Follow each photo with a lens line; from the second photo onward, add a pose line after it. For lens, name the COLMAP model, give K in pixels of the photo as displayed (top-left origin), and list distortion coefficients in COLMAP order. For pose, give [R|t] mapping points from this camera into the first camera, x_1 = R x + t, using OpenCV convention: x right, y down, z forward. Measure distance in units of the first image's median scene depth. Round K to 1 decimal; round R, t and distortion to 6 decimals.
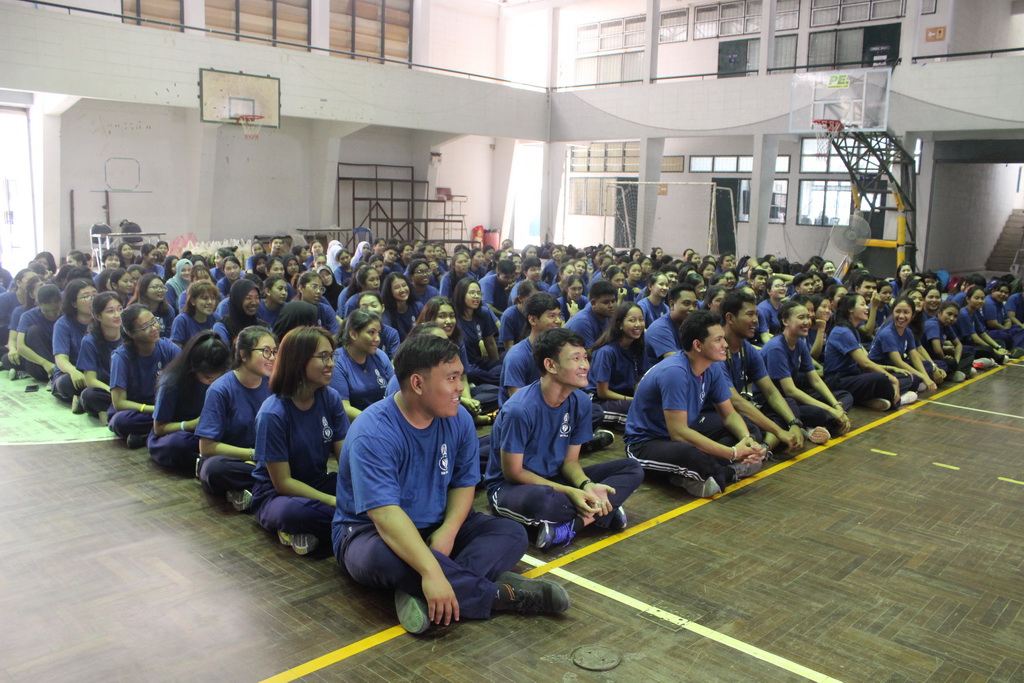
lens RADIAL K [[849.4, 0, 512.0], [0, 849.4, 353.6], [0, 0, 1]] dist [-0.173269, 0.160051]
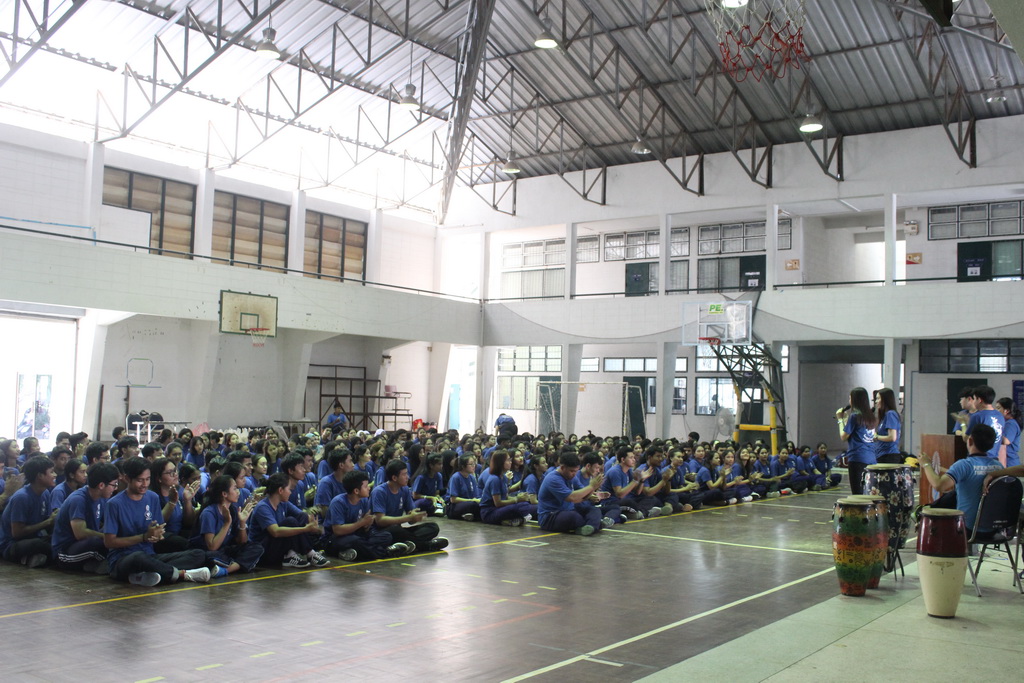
lens RADIAL K [[1005.4, 0, 512.0], [0, 1005.4, 341.5], [0, 0, 1]] dist [-0.109977, 0.002216]
pose [[0.991775, 0.005324, 0.127885, -0.111465], [0.023855, 0.973940, -0.225550, 0.065339], [-0.125753, 0.226745, 0.965802, -0.408947]]
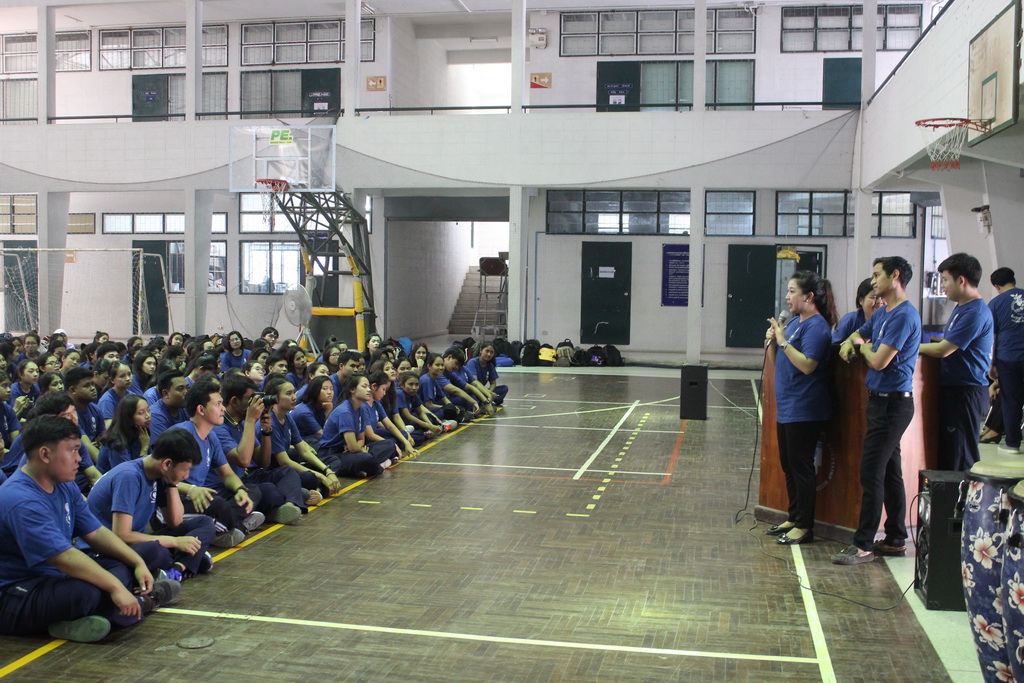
lens RADIAL K [[1128.7, 0, 512.0], [0, 1128.7, 341.5], [0, 0, 1]] dist [-0.119452, 0.184146]
pose [[0.837498, -0.050089, 0.544139, -0.053593], [0.107544, 0.991423, -0.074262, 0.008708], [-0.535752, 0.120713, 0.835702, -0.105987]]
